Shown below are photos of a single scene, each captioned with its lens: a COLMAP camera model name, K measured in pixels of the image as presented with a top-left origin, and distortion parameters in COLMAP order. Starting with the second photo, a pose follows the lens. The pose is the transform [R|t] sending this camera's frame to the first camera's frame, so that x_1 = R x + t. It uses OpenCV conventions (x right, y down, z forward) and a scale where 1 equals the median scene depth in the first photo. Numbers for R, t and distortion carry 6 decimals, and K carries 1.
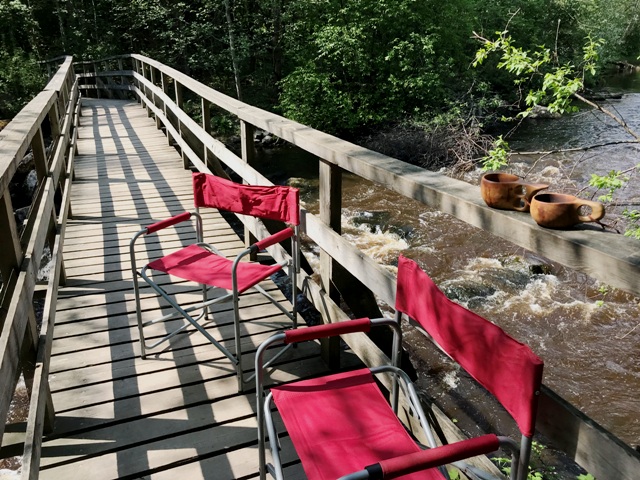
lens RADIAL K [[520.6, 0, 320.0], [0, 520.6, 240.0], [0, 0, 1]] dist [-0.000487, -0.003038]
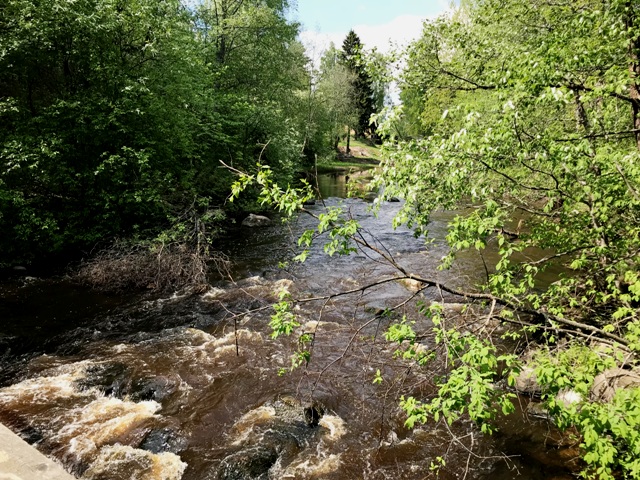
lens RADIAL K [[520.6, 0, 320.0], [0, 520.6, 240.0], [0, 0, 1]] dist [-0.000487, -0.003038]
pose [[0.854523, -0.056243, 0.516359, -0.010165], [0.152449, 0.977495, -0.145817, -0.051000], [-0.496537, 0.203322, 0.843867, 0.088940]]
